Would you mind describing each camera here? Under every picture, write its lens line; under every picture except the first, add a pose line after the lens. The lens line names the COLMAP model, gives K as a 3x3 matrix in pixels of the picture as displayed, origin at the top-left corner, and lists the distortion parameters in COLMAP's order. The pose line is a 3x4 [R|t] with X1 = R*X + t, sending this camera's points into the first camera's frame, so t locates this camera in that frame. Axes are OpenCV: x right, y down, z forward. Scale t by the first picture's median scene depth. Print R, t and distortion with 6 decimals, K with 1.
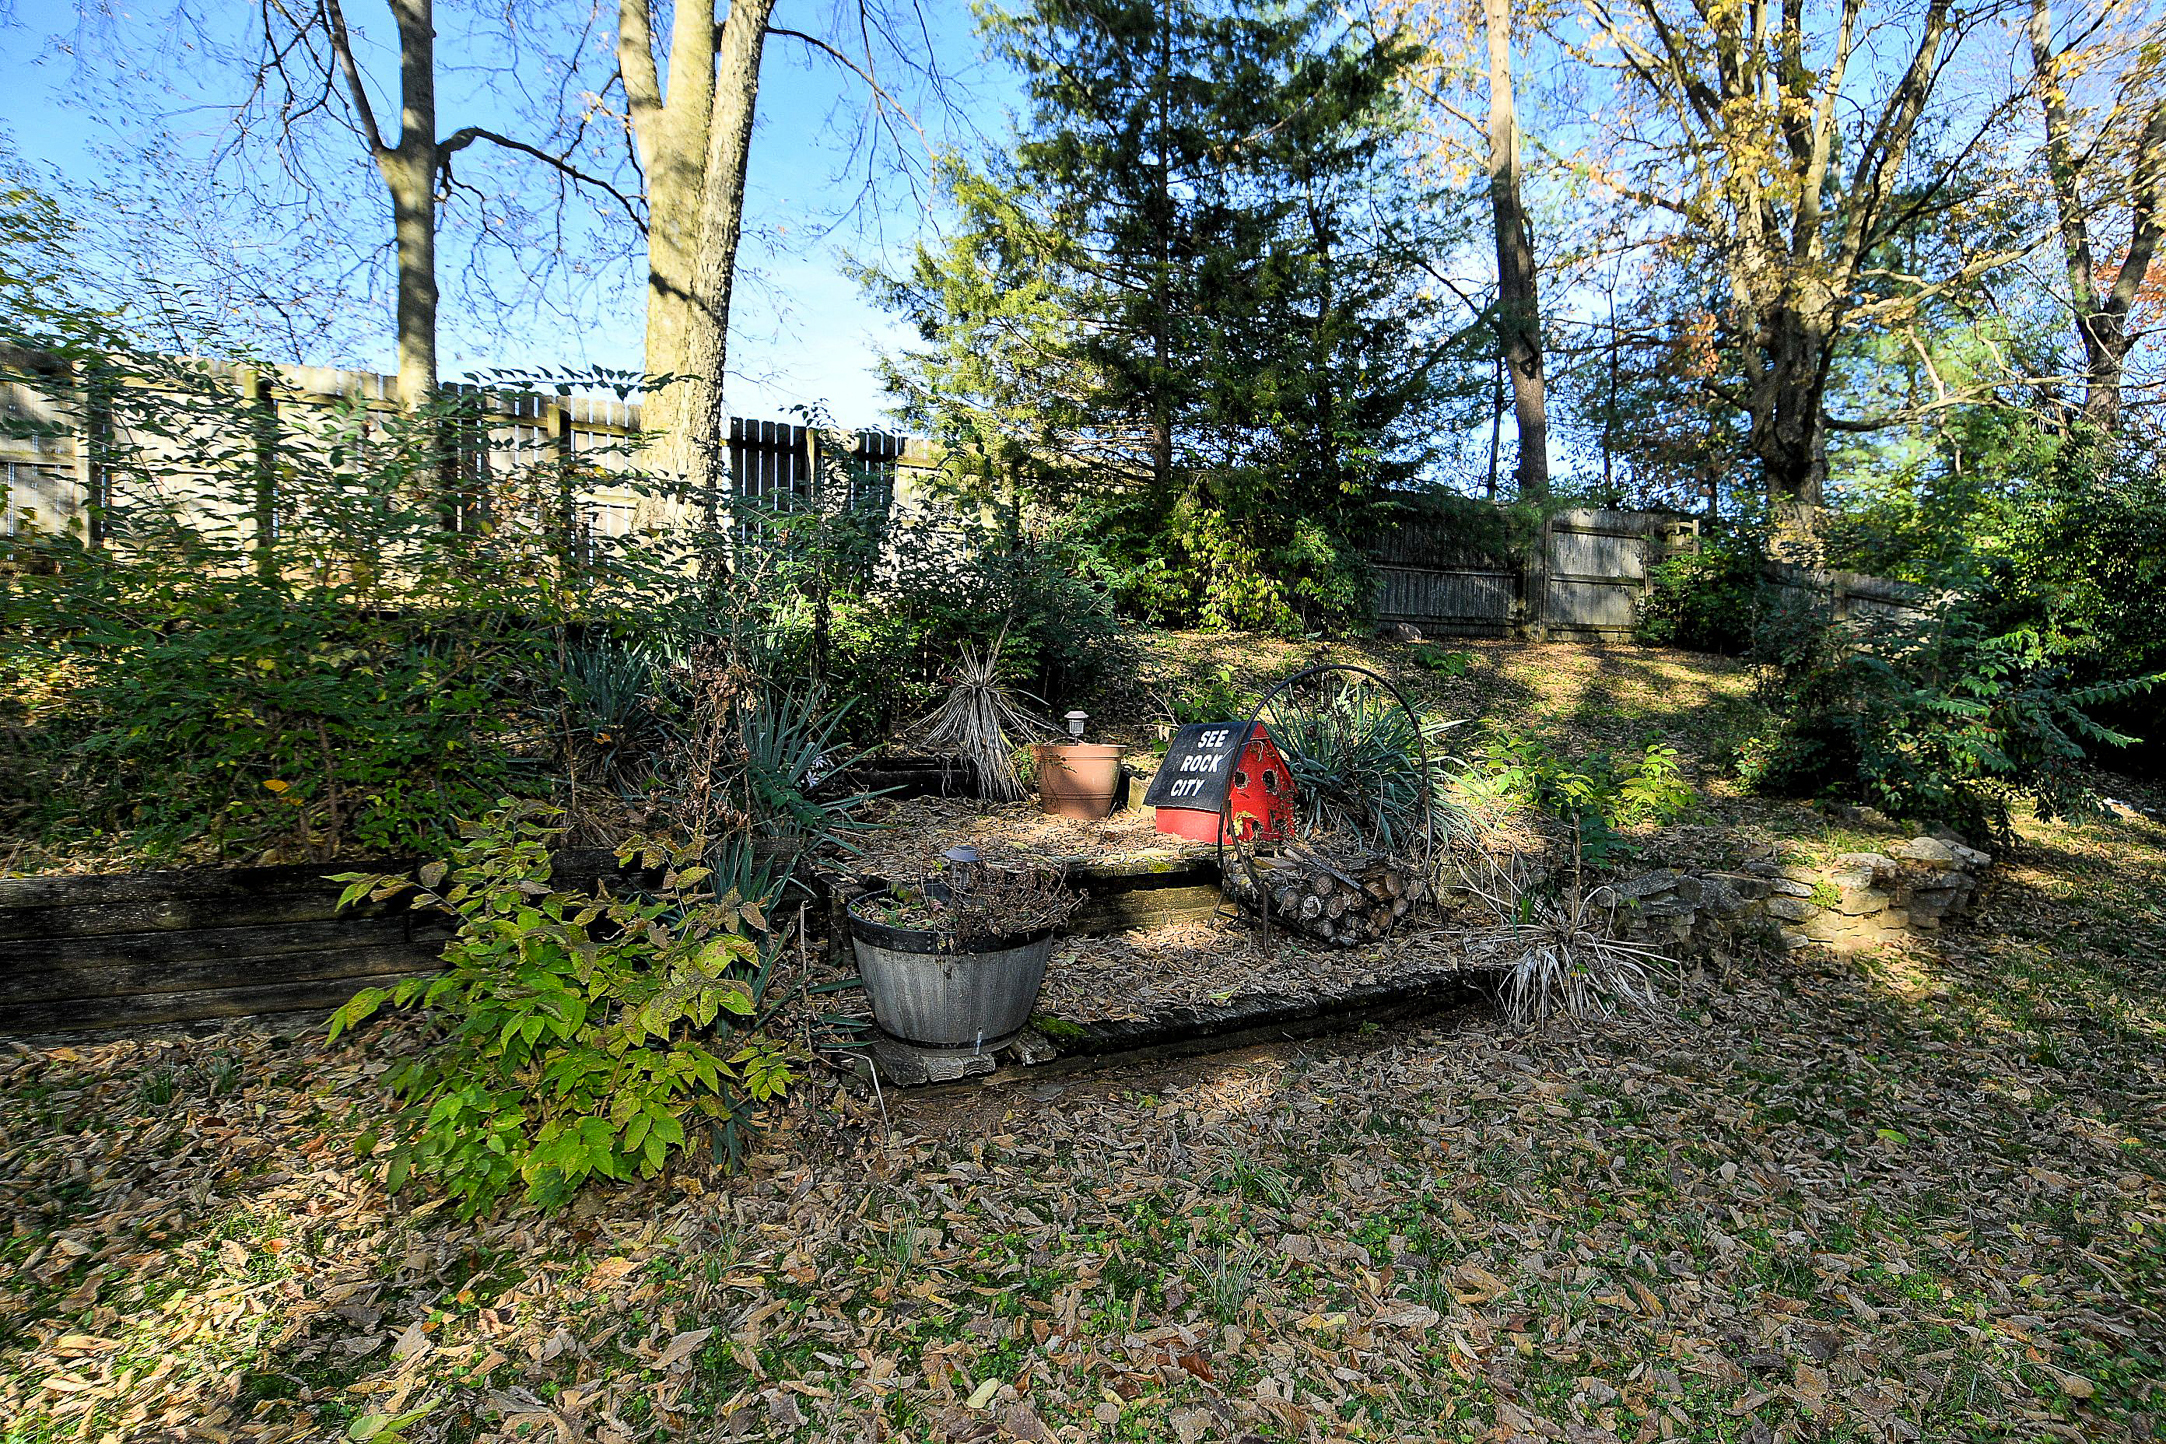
lens RADIAL K [[1133.5, 0, 1078.0], [0, 1133.5, 684.7], [0, 0, 1]] dist [0.000230, 0.000072]
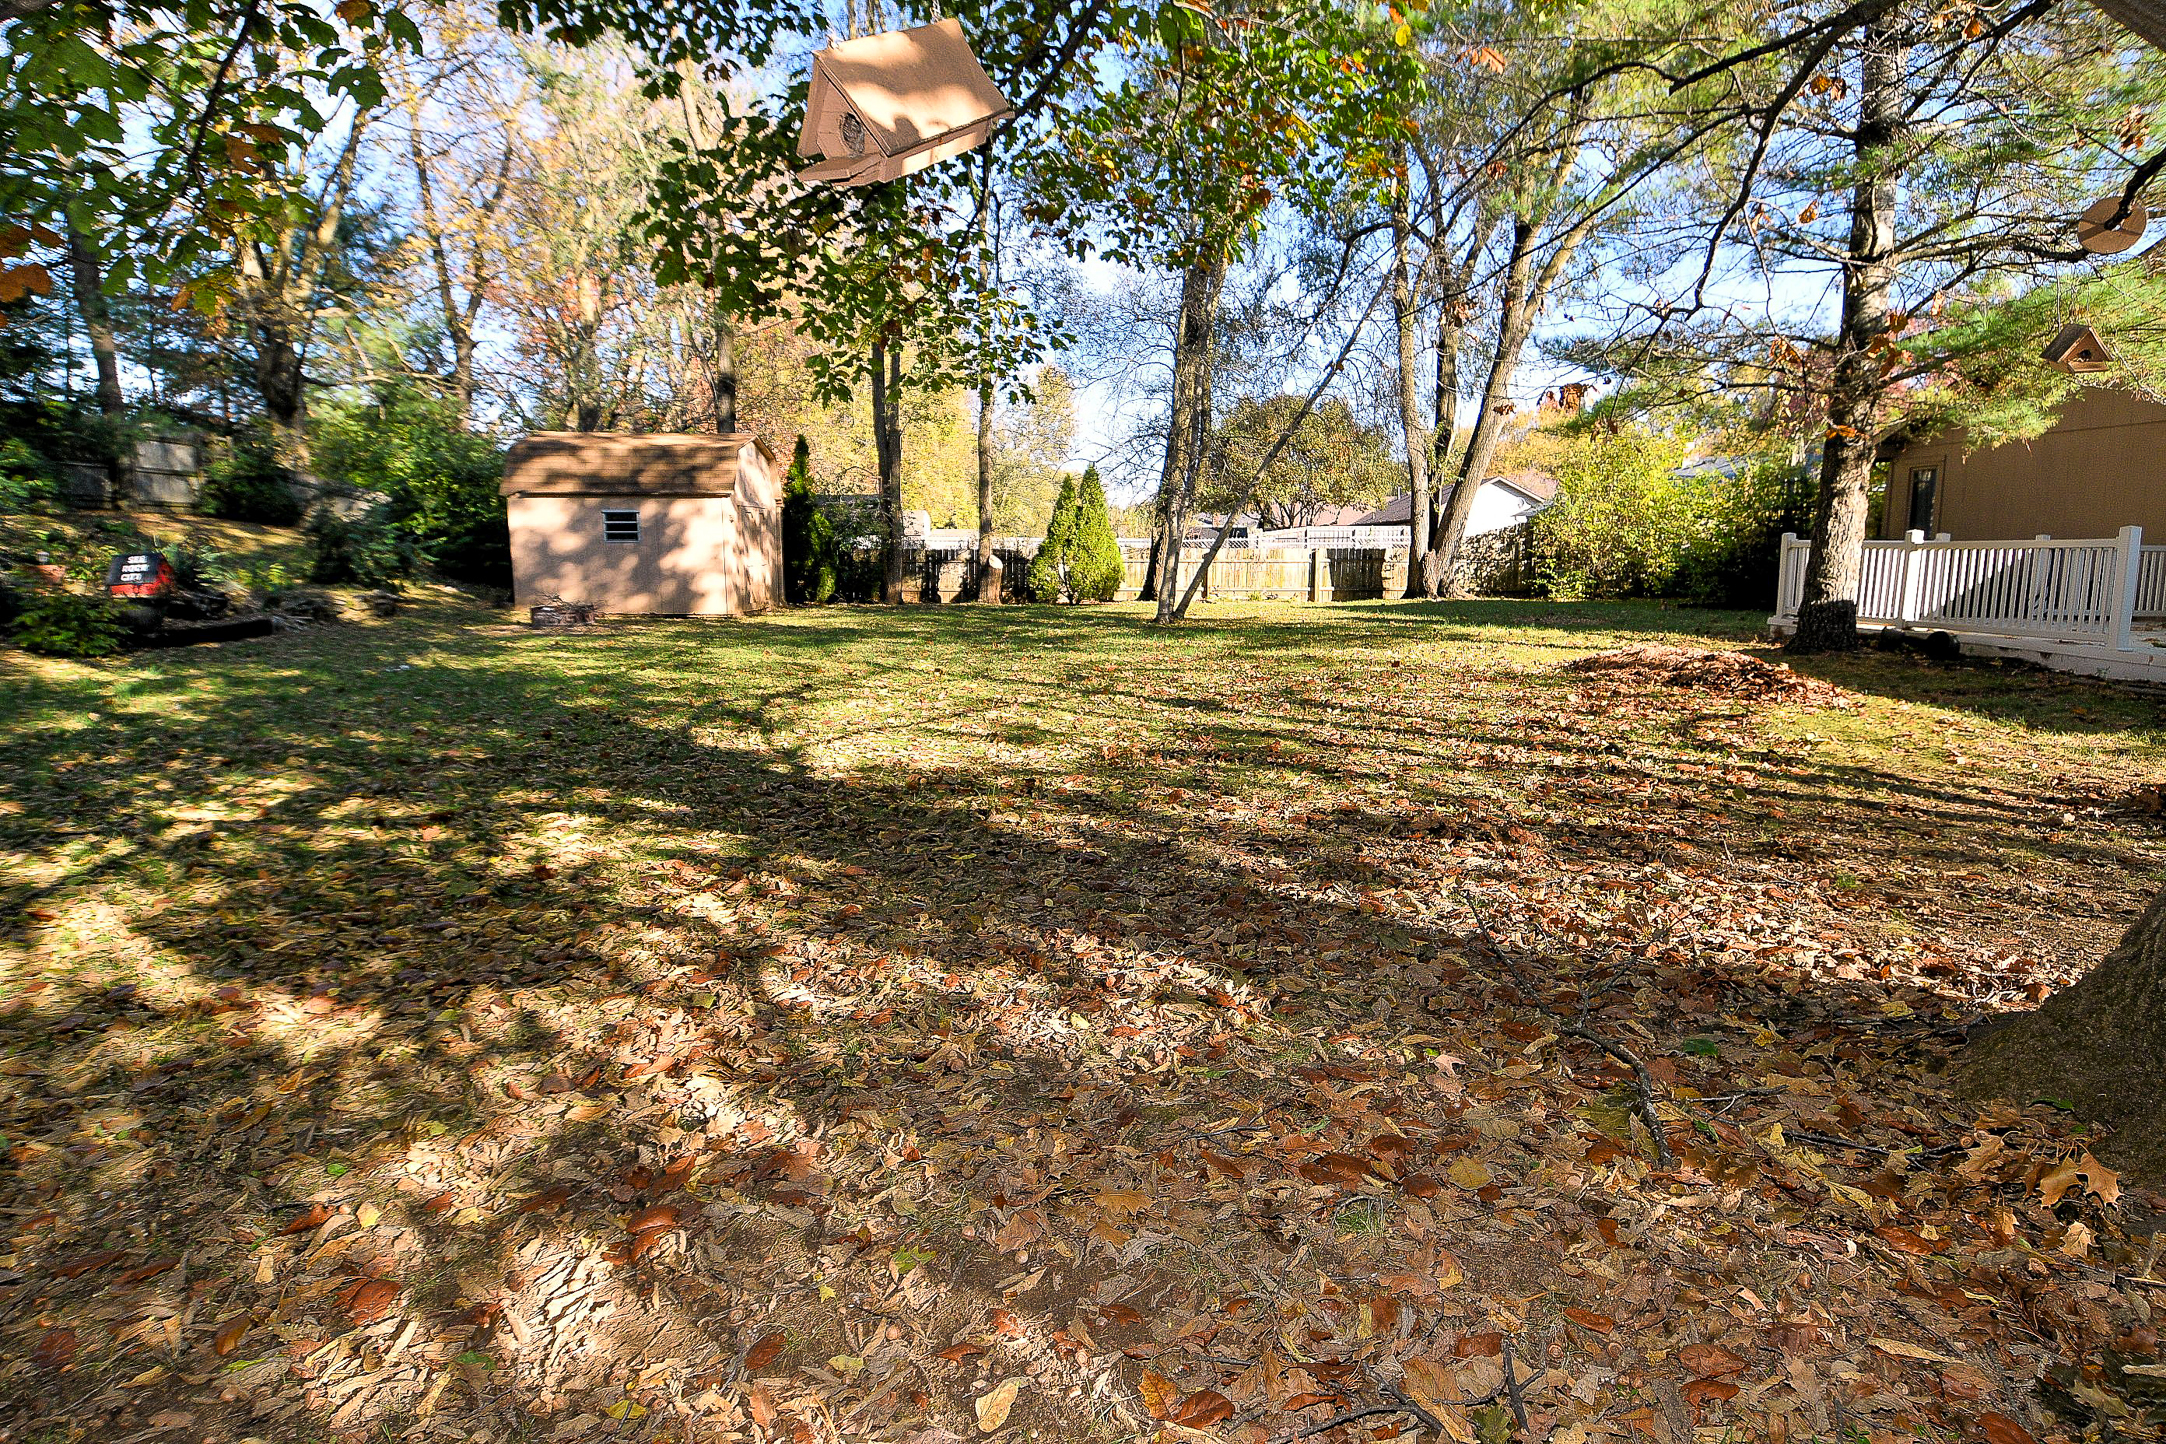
lens RADIAL K [[1133.5, 0, 1078.0], [0, 1133.5, 684.7], [0, 0, 1]] dist [0.000230, 0.000072]
pose [[0.369218, -0.107910, 0.923057, -0.528187], [-0.007883, 0.992836, 0.119221, 0.001976], [-0.929309, -0.051295, 0.365722, -0.715252]]
